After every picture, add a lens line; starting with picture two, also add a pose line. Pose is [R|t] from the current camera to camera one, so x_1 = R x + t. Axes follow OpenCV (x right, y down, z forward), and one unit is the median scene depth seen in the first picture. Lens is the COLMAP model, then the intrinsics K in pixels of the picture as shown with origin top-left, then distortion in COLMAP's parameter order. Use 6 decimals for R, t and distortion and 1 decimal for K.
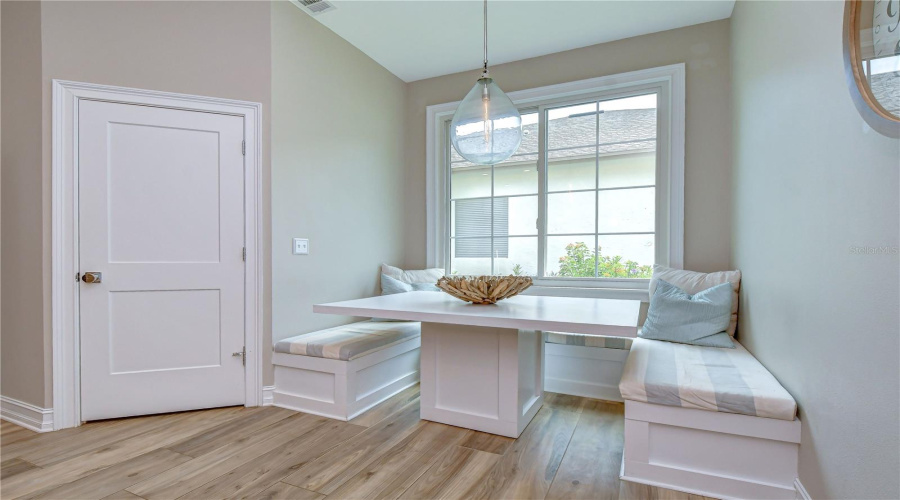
lens RADIAL K [[403.3, 0, 454.2], [0, 403.3, 255.7], [0, 0, 1]] dist [-0.009782, -0.002435]
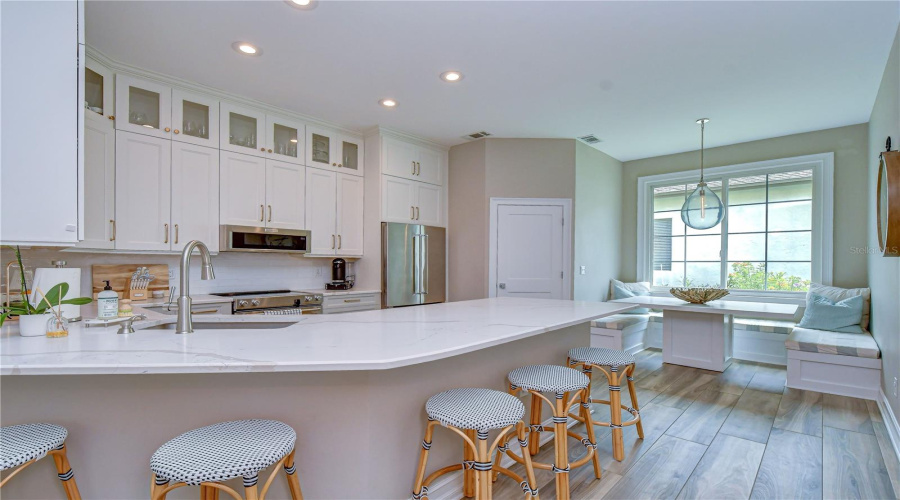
lens RADIAL K [[403.3, 0, 464.5], [0, 403.3, 262.4], [0, 0, 1]] dist [-0.009782, -0.002435]
pose [[0.961025, 0.002795, -0.276448, -0.377685], [-0.002757, 0.999996, 0.000529, -0.056746], [0.276448, 0.000253, 0.961029, -0.900459]]
